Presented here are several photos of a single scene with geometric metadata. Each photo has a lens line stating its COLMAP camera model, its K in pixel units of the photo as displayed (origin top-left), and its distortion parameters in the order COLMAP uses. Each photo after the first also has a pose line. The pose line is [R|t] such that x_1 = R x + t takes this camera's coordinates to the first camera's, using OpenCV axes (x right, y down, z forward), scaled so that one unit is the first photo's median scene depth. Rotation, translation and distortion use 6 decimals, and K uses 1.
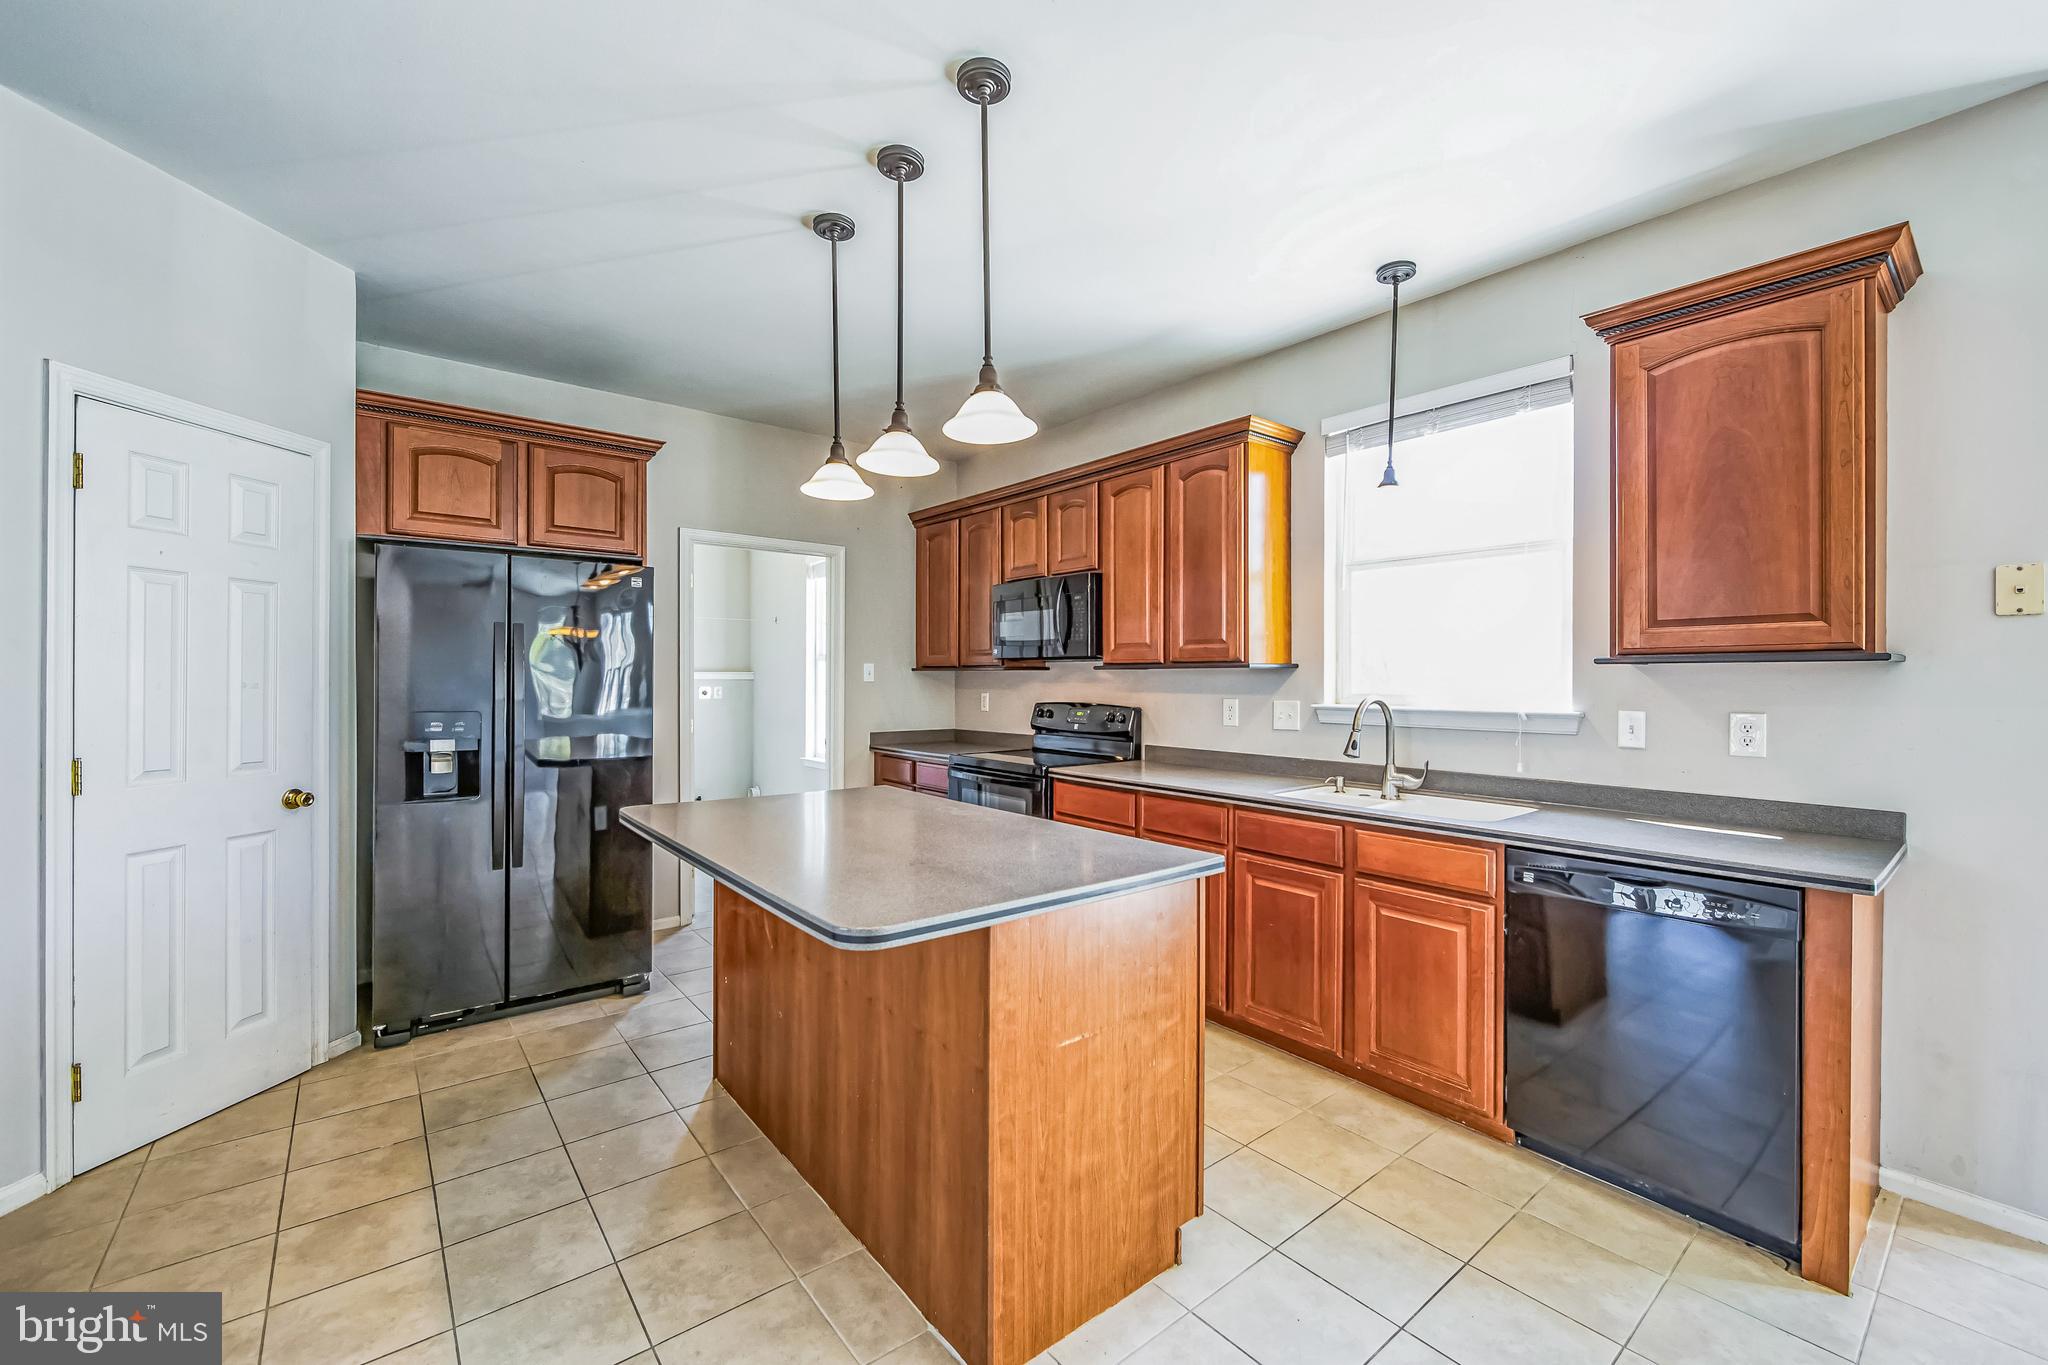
lens RADIAL K [[824.7, 0, 1024.3], [0, 824.7, 686.8], [0, 0, 1]] dist [-0.004202, -0.000084]
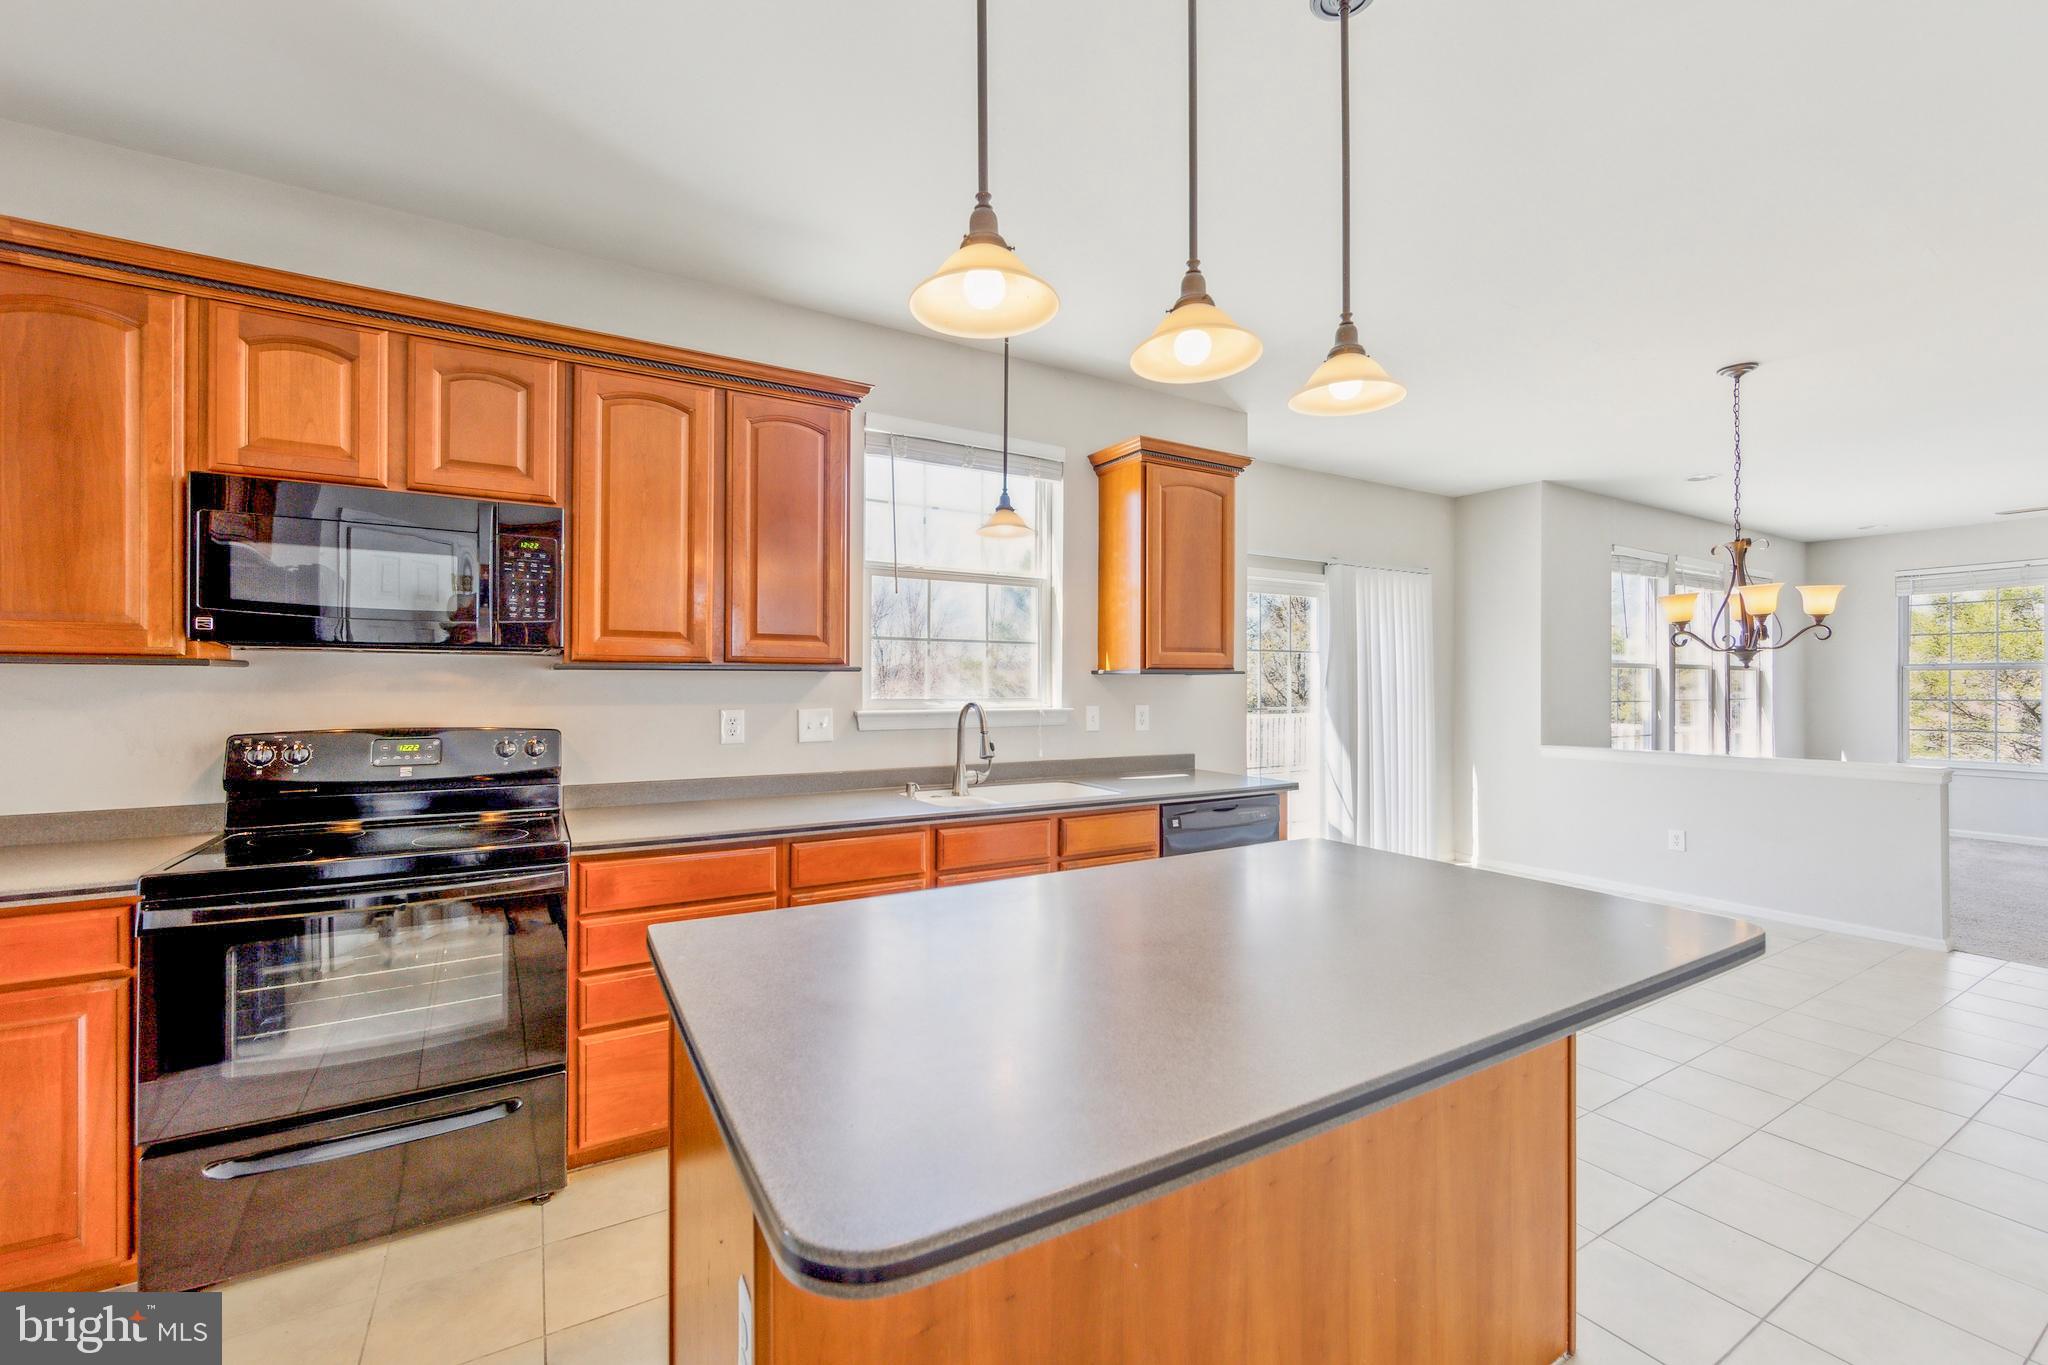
lens RADIAL K [[824.7, 0, 1043.3], [0, 824.7, 681.9], [0, 0, 1]] dist [-0.004202, -0.000084]
pose [[0.140273, 0.000385, 0.990113, -0.527586], [0.009037, 0.999958, -0.001669, -0.008994], [-0.990072, 0.009182, 0.140263, 0.643628]]
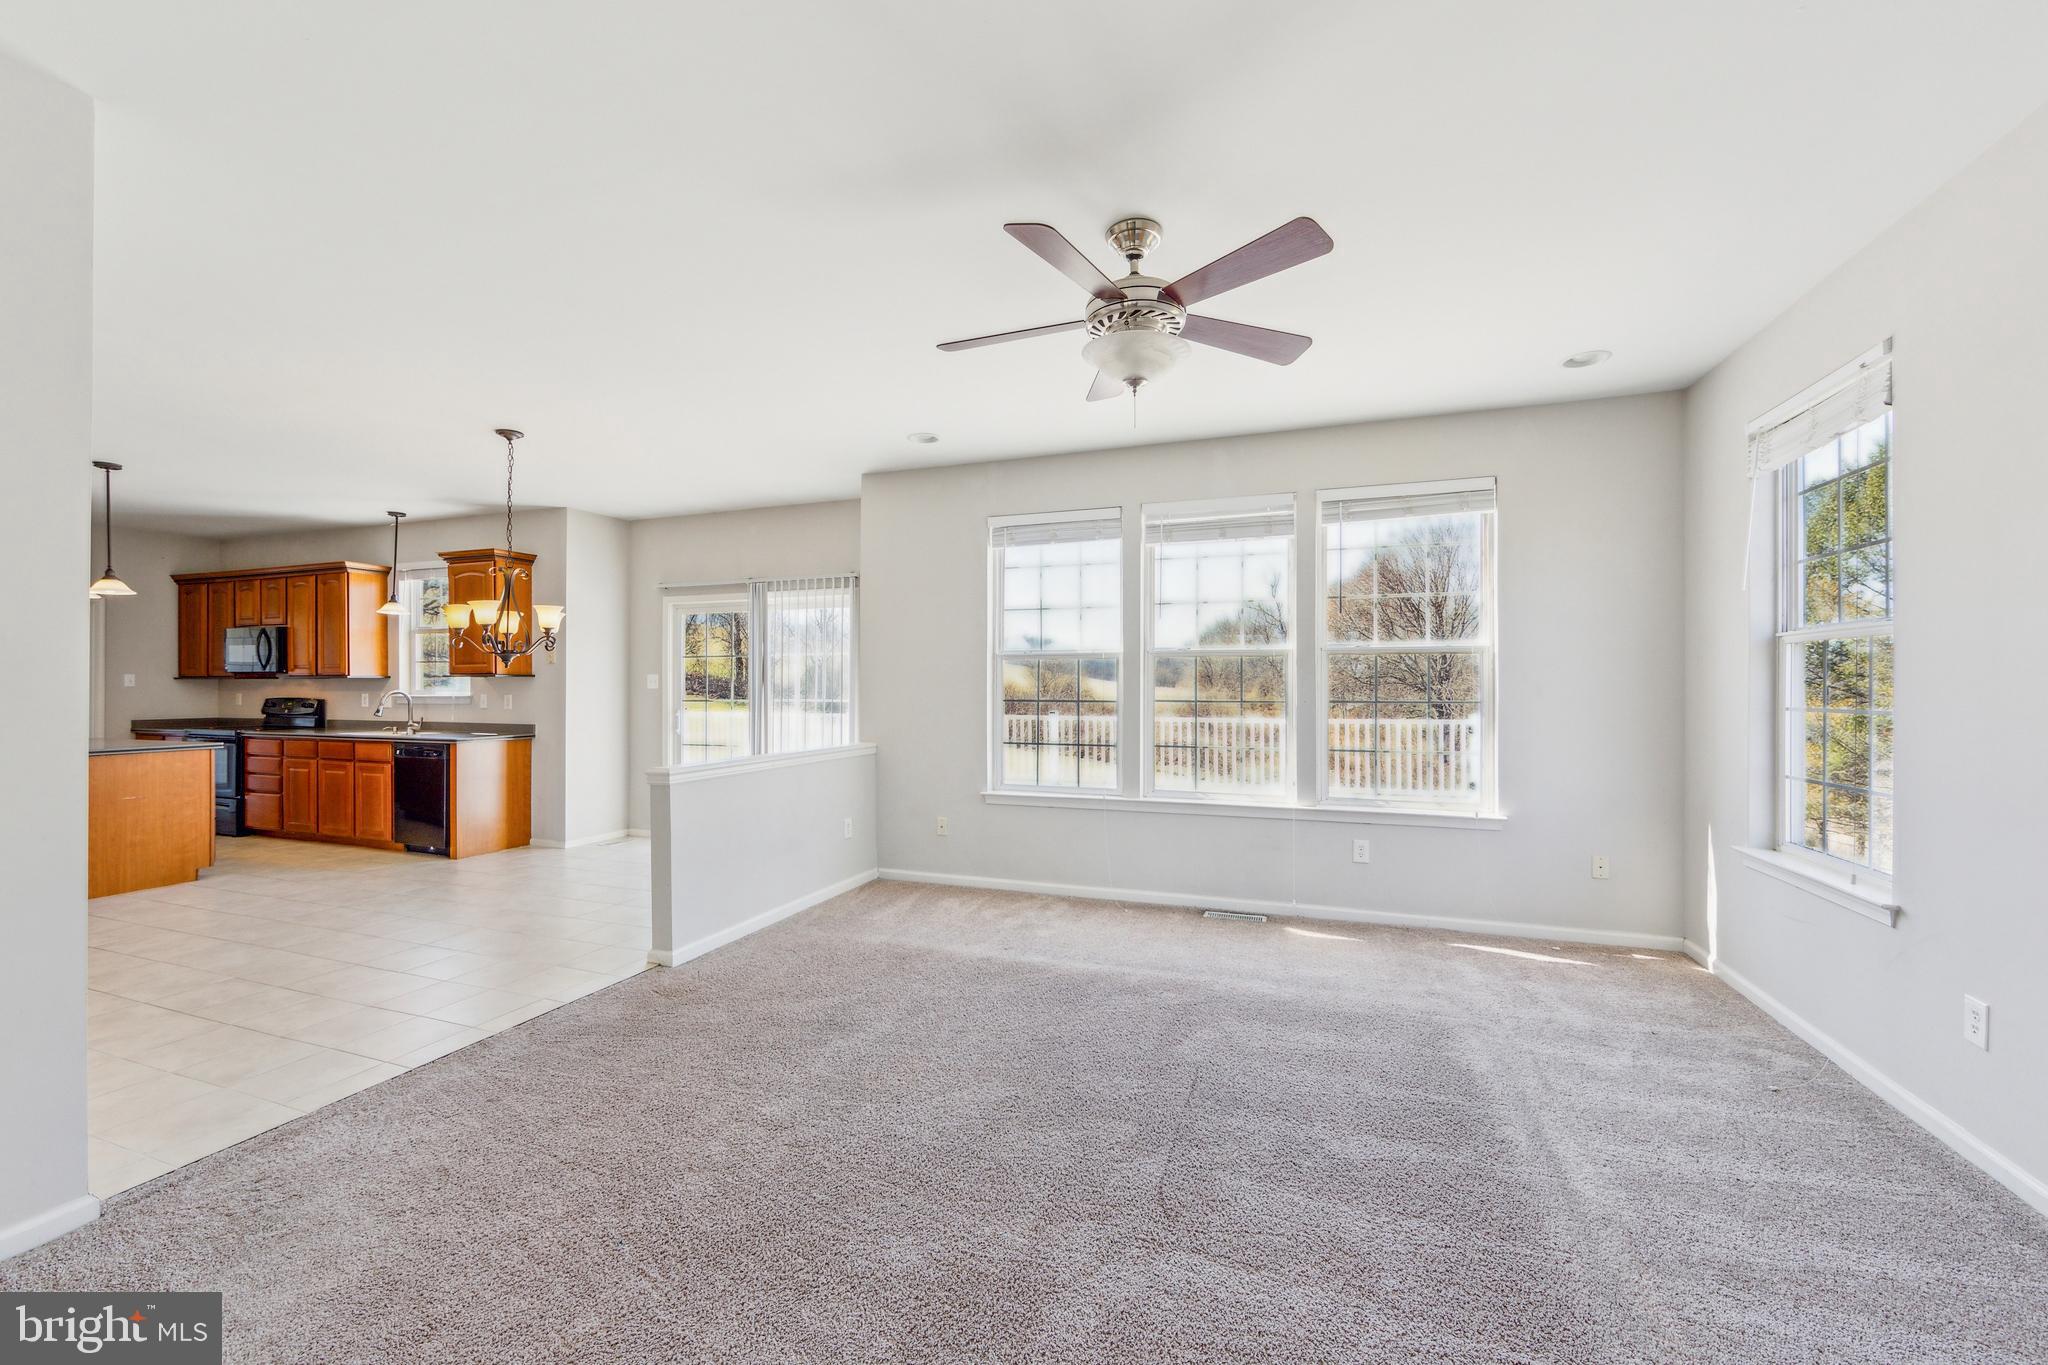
lens RADIAL K [[824.7, 0, 1019.9], [0, 824.7, 682.6], [0, 0, 1]] dist [-0.004202, -0.000084]
pose [[0.859329, -0.003228, 0.511414, 0.635018], [0.010224, 0.999889, -0.010868, 0.027197], [-0.511322, 0.014568, 0.859266, -1.607569]]
